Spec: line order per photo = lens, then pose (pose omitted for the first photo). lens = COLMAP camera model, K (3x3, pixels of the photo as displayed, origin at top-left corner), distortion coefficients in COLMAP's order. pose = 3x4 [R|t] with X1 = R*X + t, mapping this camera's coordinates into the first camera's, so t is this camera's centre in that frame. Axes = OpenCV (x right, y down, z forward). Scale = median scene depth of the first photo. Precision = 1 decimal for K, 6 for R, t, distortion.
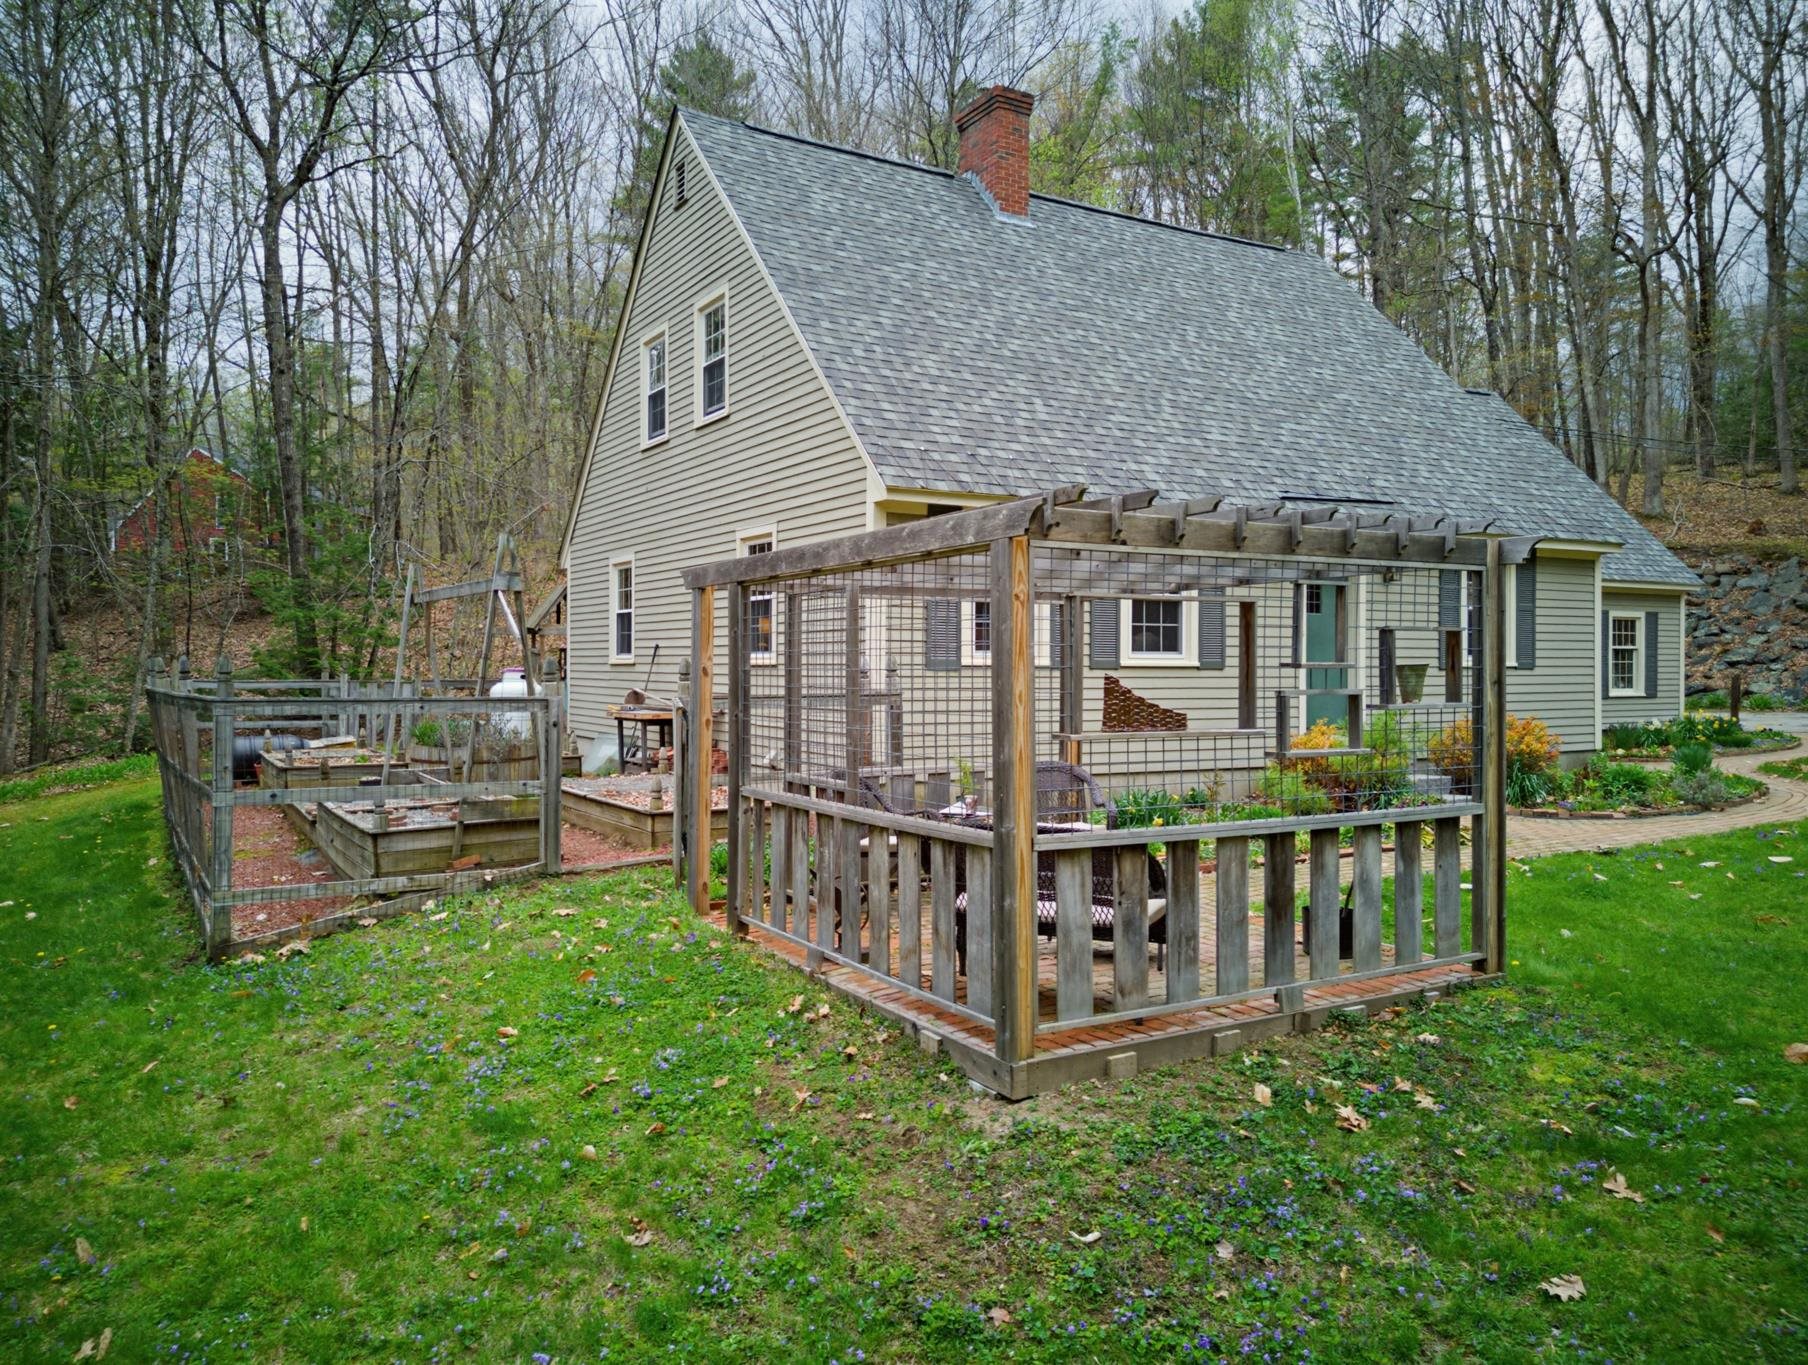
lens RADIAL K [[1295.5, 0, 905.5], [0, 1295.5, 627.0], [0, 0, 1]] dist [0.039714, -0.004703]
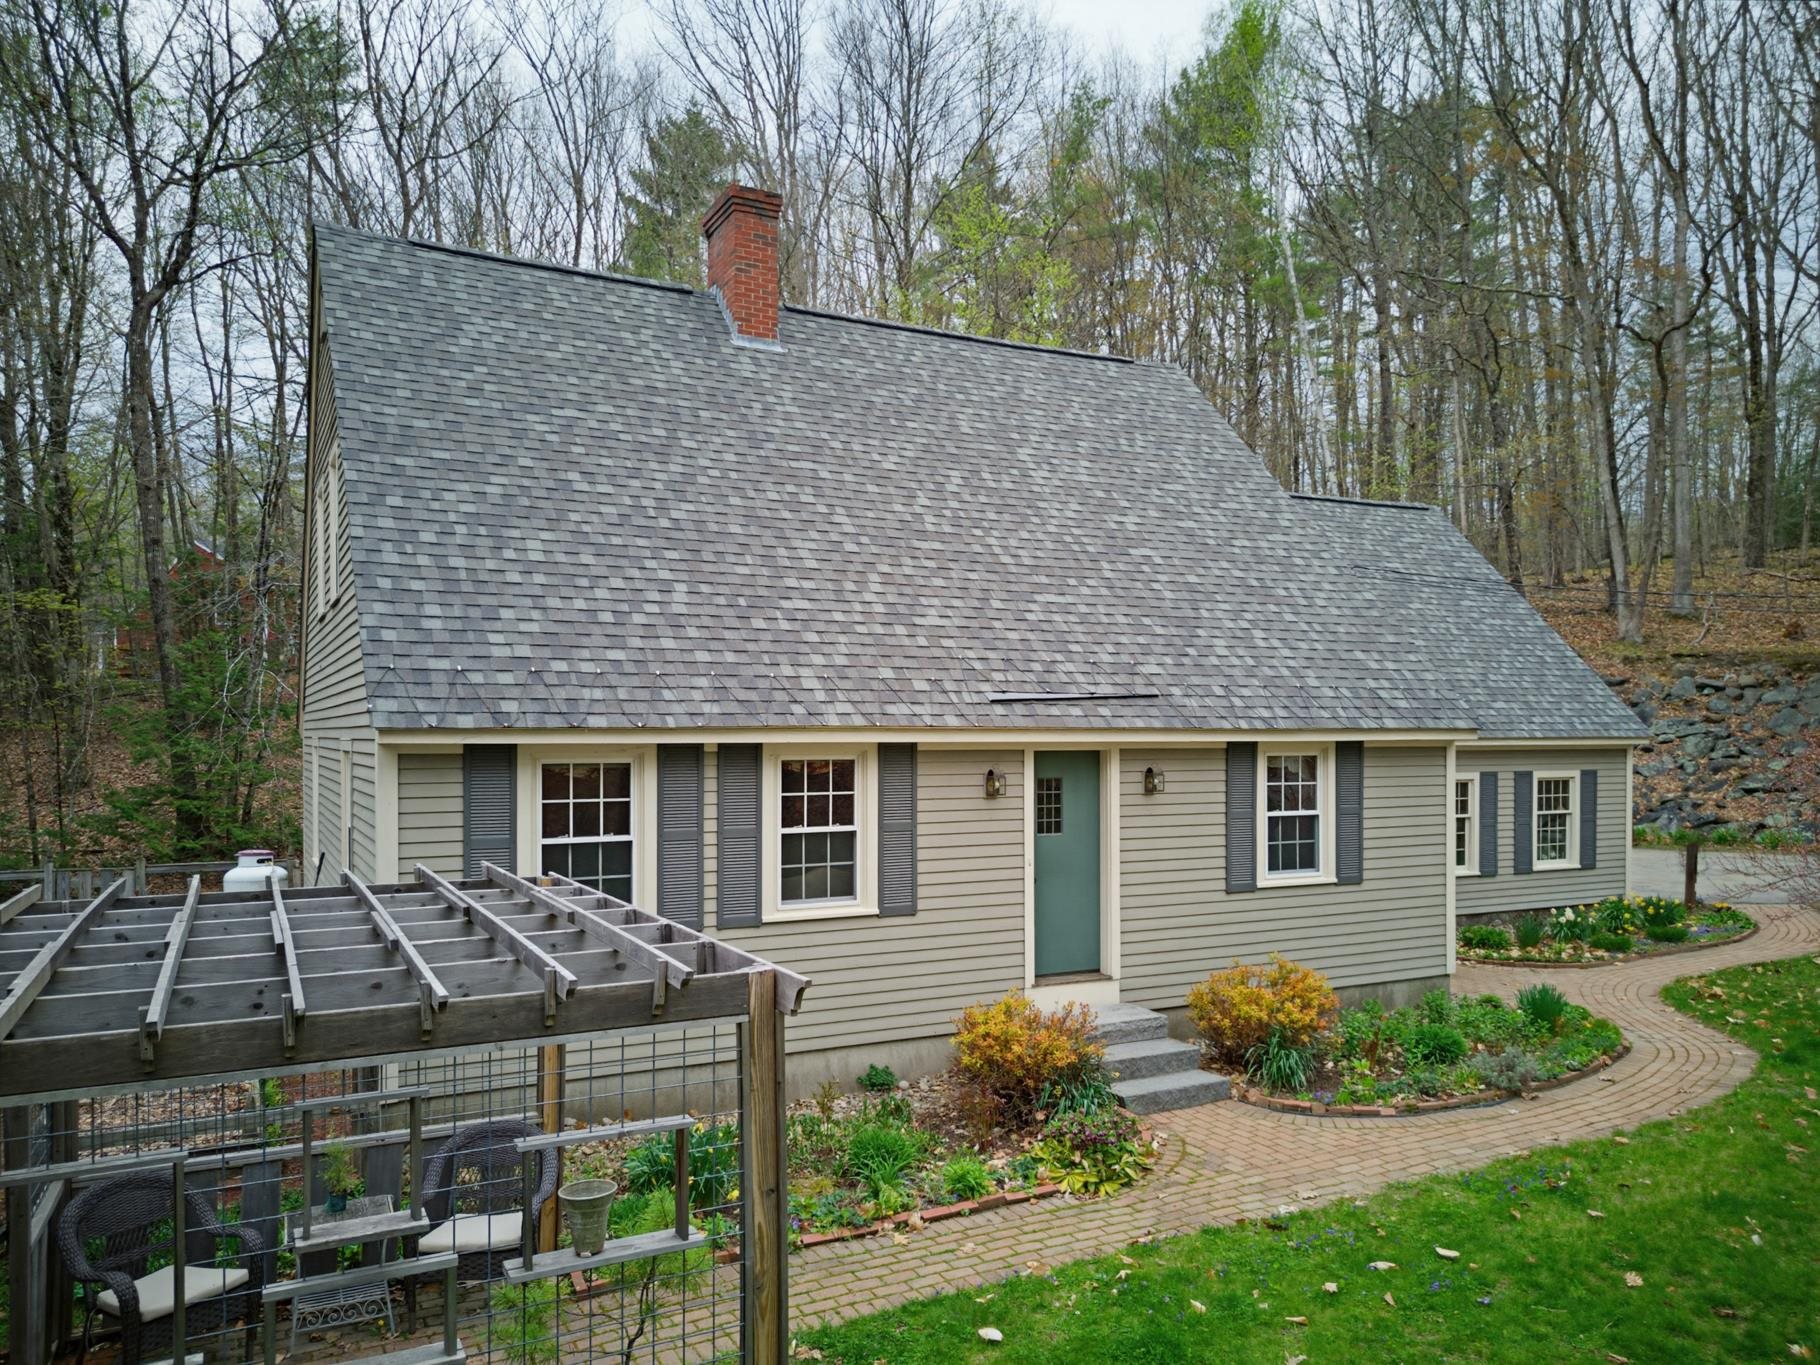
lens RADIAL K [[1287.1, 0, 932.0], [0, 1287.1, 718.7], [0, 0, 1]] dist [0.071223, -0.062002]
pose [[0.998571, -0.003286, -0.053332, 0.185780], [0.004443, 0.999757, 0.021575, -0.066809], [0.053248, -0.021781, 0.998344, 0.121520]]
